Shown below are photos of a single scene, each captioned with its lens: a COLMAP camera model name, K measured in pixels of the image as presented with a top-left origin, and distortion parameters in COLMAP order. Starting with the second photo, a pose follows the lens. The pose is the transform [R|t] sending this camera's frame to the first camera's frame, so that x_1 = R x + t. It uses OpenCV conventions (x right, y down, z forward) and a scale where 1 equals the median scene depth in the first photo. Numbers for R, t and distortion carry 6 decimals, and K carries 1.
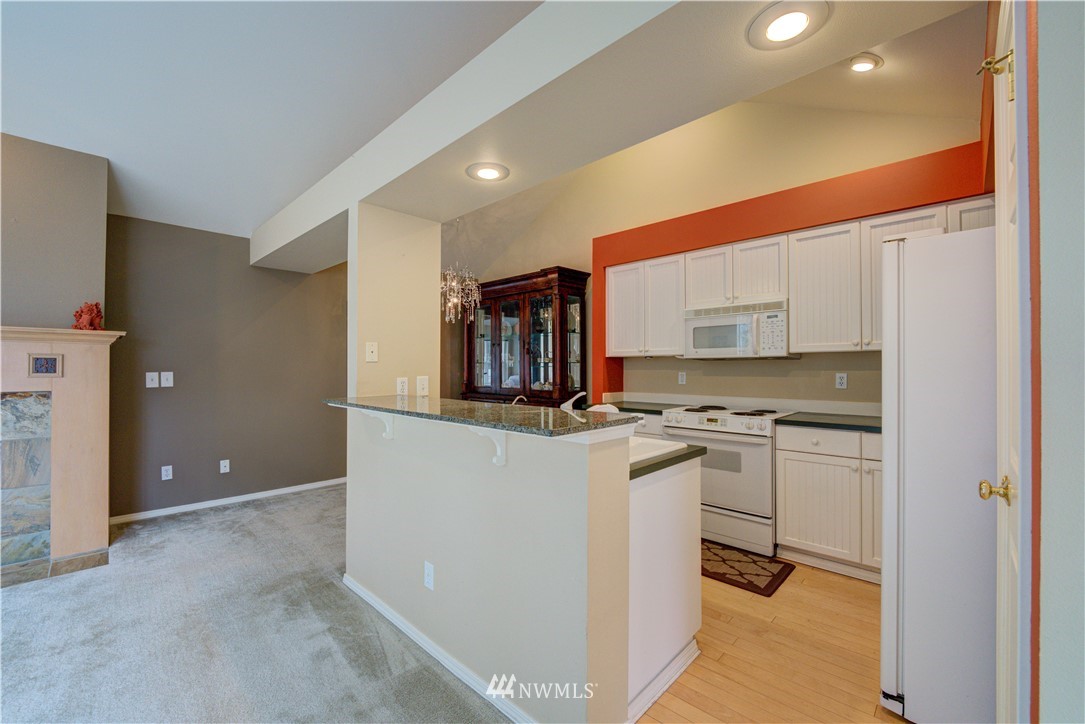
lens RADIAL K [[446.6, 0, 554.5], [0, 446.6, 361.9], [0, 0, 1]] dist [-0.012182, 0.000738]
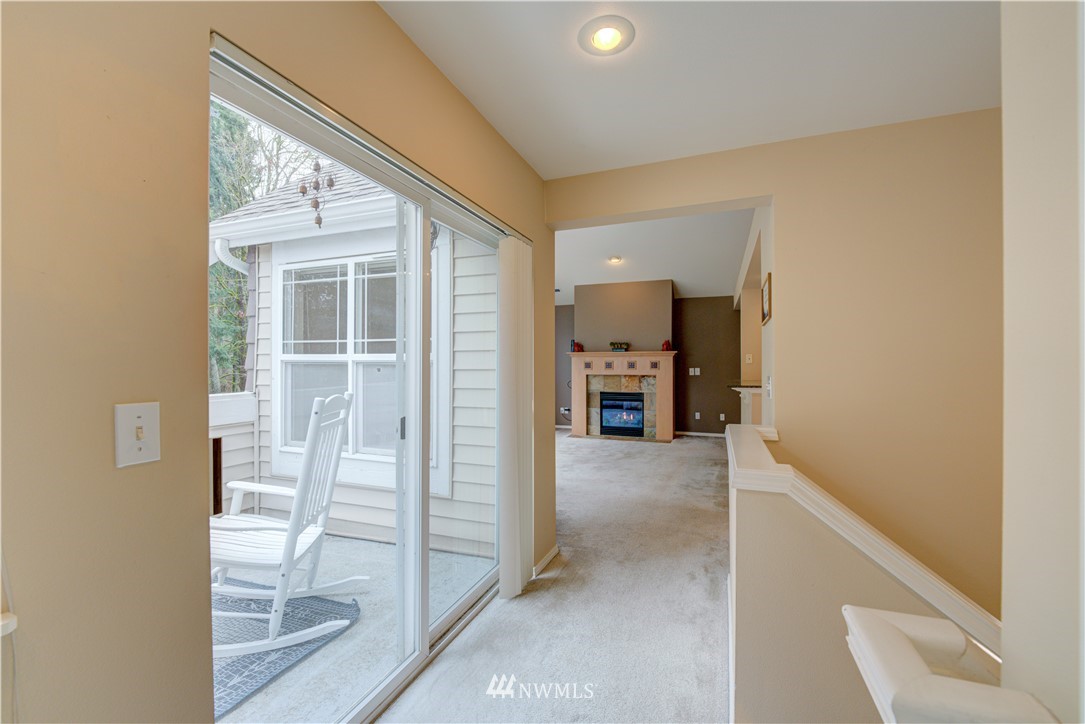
lens RADIAL K [[446.6, 0, 530.0], [0, 446.6, 370.9], [0, 0, 1]] dist [-0.012182, 0.000738]
pose [[0.363187, 0.009245, -0.931671, 1.051441], [0.014572, 0.999772, 0.015601, -0.010562], [0.931602, -0.019243, 0.362969, -0.658950]]
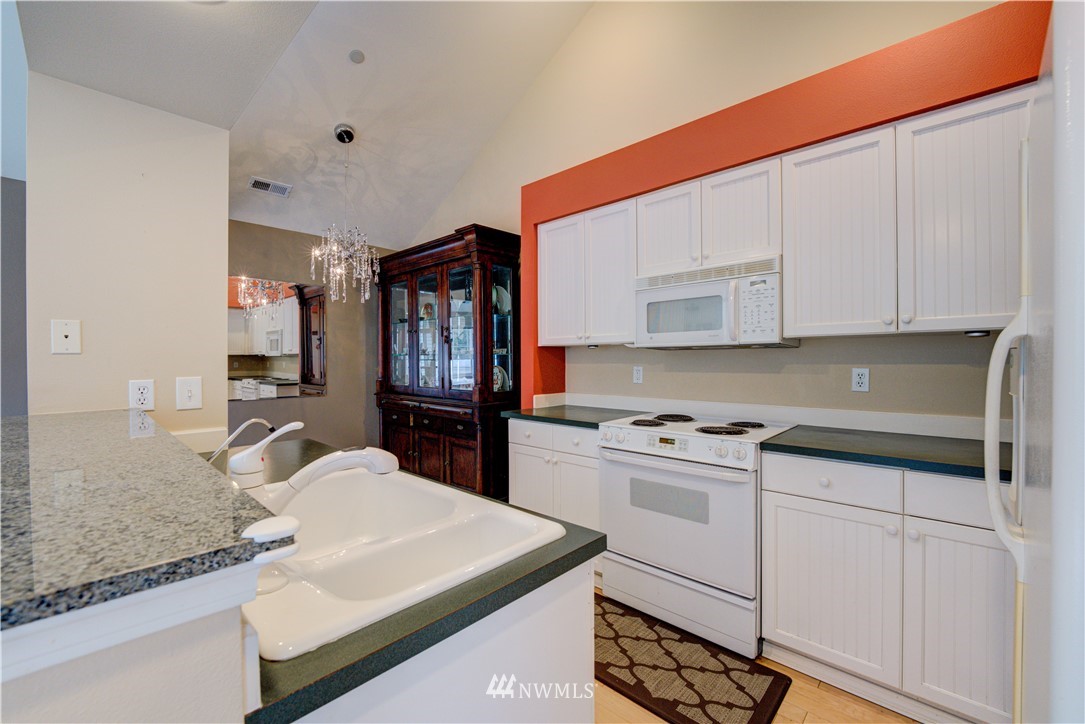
lens RADIAL K [[446.6, 0, 565.7], [0, 446.6, 362.7], [0, 0, 1]] dist [-0.012182, 0.000738]
pose [[0.999223, -0.003635, 0.039241, 0.181395], [0.002952, 0.999844, 0.017437, 0.004233], [-0.039298, -0.017307, 0.999078, 0.355530]]
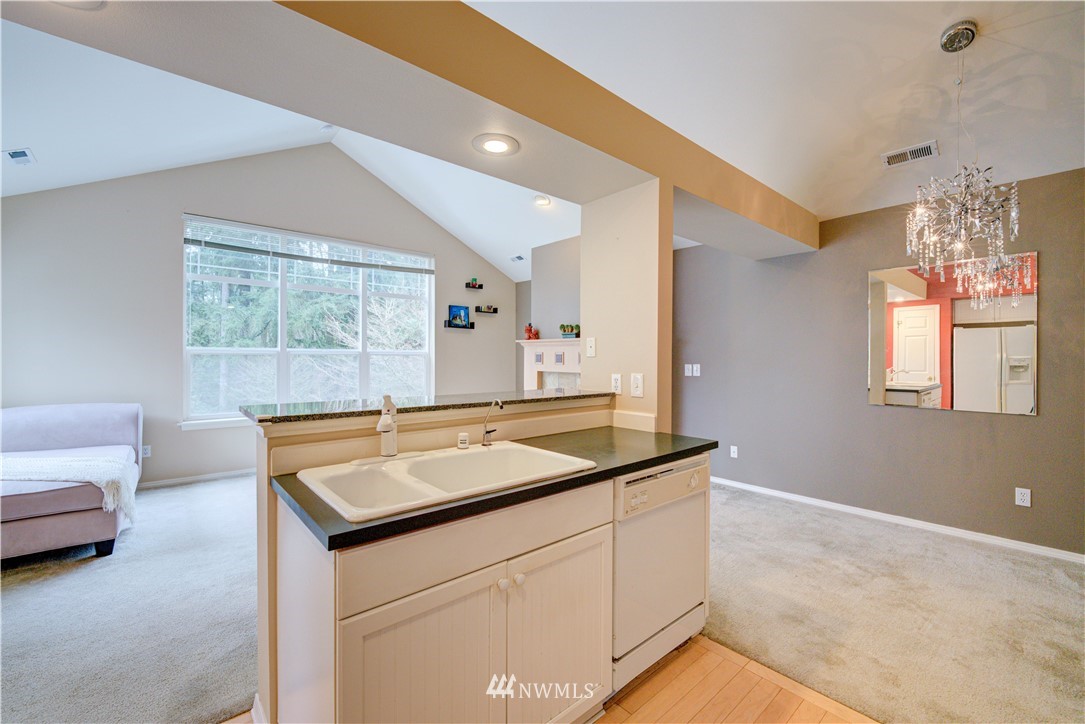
lens RADIAL K [[446.6, 0, 544.6], [0, 446.6, 360.0], [0, 0, 1]] dist [-0.012182, 0.000738]
pose [[-0.114894, 0.003400, -0.993372, 0.520367], [0.005196, 0.999983, 0.002822, 0.004310], [0.993364, -0.004837, -0.114910, 0.876745]]
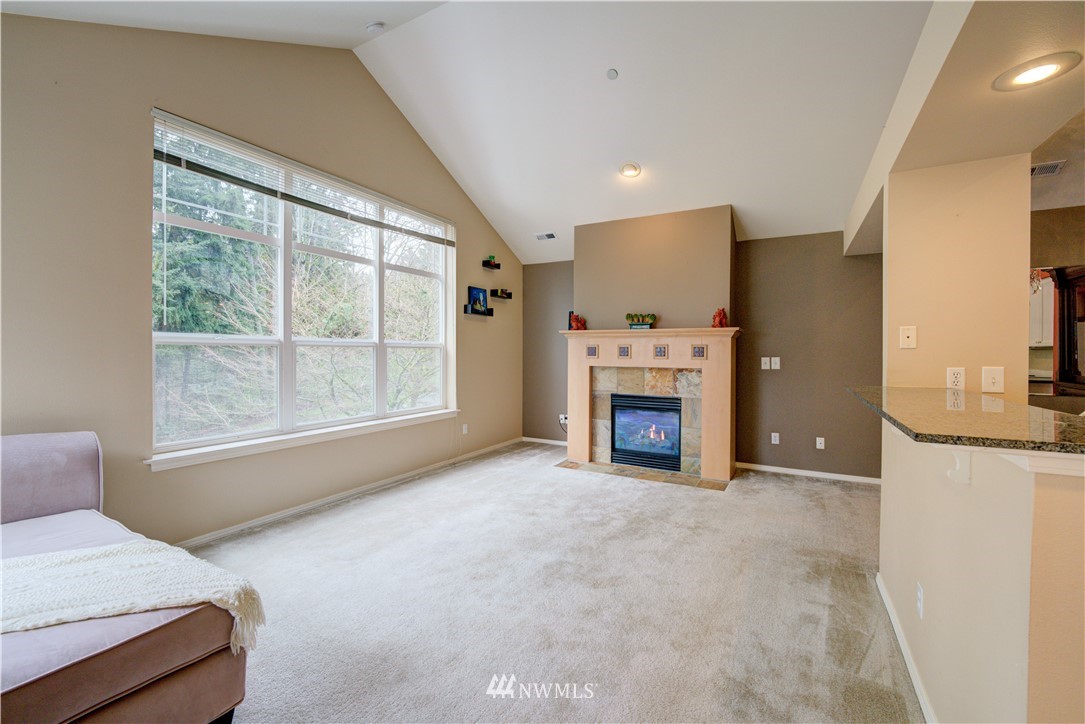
lens RADIAL K [[446.6, 0, 533.3], [0, 446.6, 358.7], [0, 0, 1]] dist [-0.012182, 0.000738]
pose [[0.233698, 0.014774, -0.972197, 0.234759], [0.005622, 0.999847, 0.016546, 0.002030], [0.972293, -0.009332, 0.233579, 0.061381]]
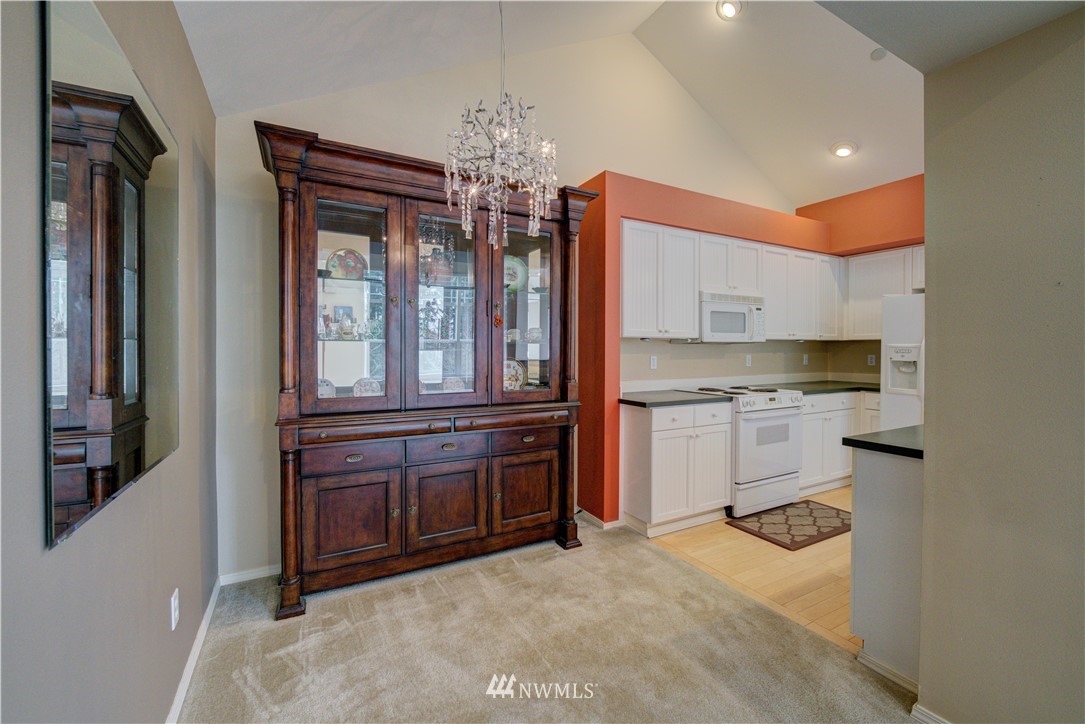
lens RADIAL K [[446.6, 0, 514.1], [0, 446.6, 351.4], [0, 0, 1]] dist [-0.012182, 0.000738]
pose [[0.318911, -0.012122, 0.947707, -0.881784], [-0.017332, 0.999676, 0.018619, 0.002381], [-0.947626, -0.022363, 0.318597, 1.257018]]
